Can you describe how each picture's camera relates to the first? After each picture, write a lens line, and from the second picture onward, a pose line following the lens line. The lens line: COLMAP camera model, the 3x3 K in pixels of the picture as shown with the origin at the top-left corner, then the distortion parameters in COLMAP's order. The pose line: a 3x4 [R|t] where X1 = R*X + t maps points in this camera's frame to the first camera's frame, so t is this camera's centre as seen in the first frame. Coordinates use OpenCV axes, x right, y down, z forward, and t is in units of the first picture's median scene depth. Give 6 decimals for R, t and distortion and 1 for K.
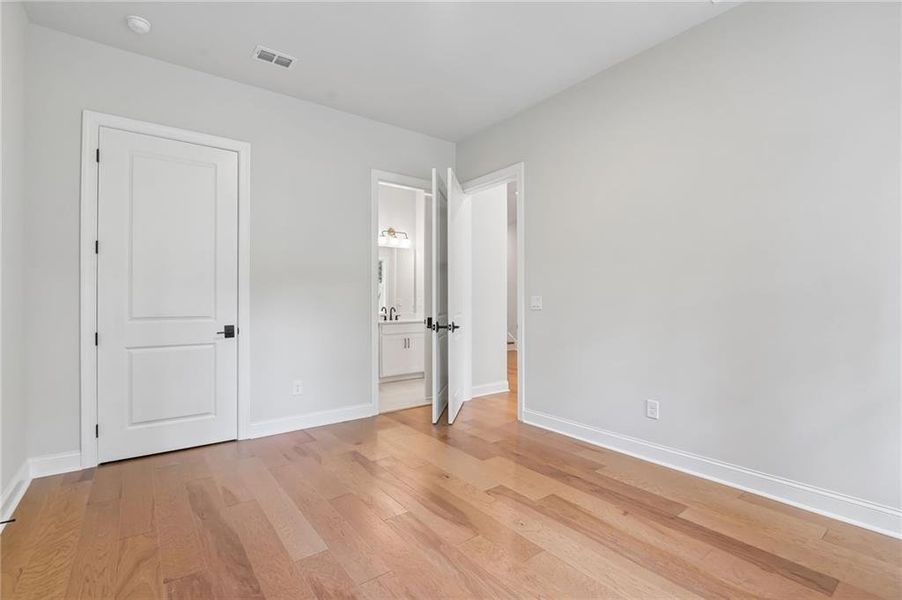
lens RADIAL K [[418.5, 0, 449.6], [0, 418.5, 297.7], [0, 0, 1]] dist [-0.002294, -0.000750]
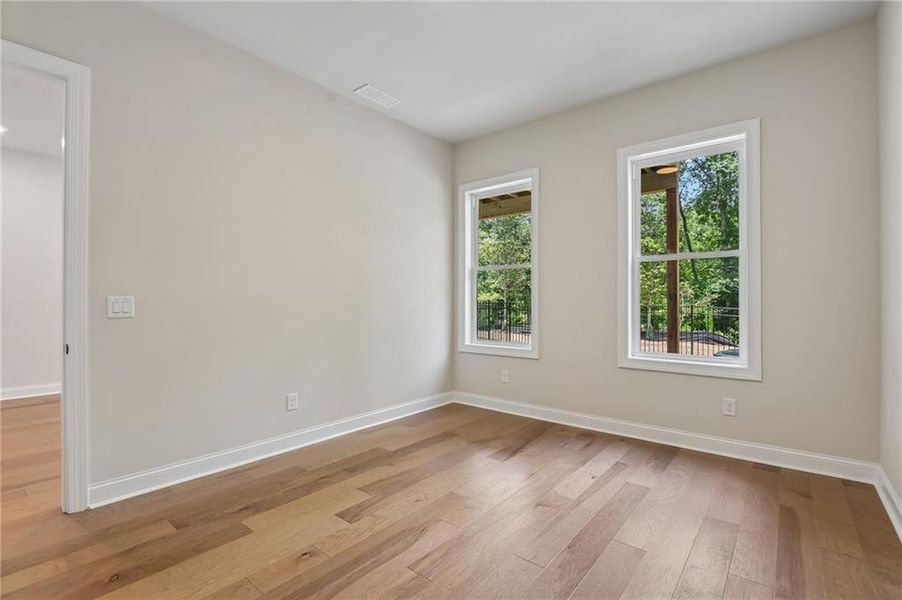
lens RADIAL K [[408.9, 0, 461.3], [0, 408.9, 299.6], [0, 0, 1]] dist [-0.002866, -0.000566]
pose [[-0.256906, 0.011512, 0.966368, -0.789275], [-0.011139, 0.999827, -0.014872, 0.007625], [-0.966372, -0.014585, -0.256733, 0.987665]]
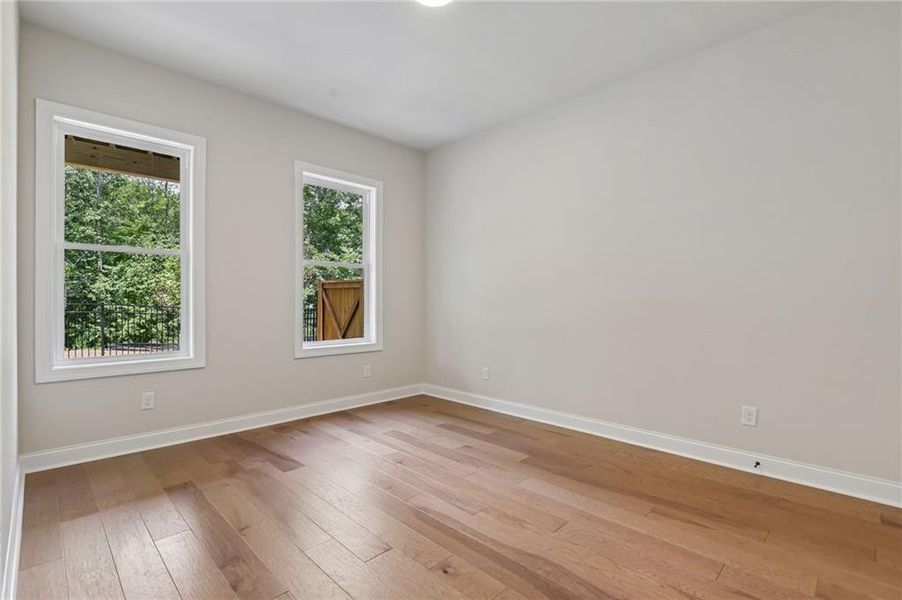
lens RADIAL K [[418.5, 0, 449.6], [0, 418.5, 297.7], [0, 0, 1]] dist [-0.002294, -0.000750]
pose [[-0.990643, -0.001098, -0.136475, 0.083747], [0.000252, 0.999951, -0.009872, -0.001933], [0.136479, -0.009814, -0.990594, 1.771988]]
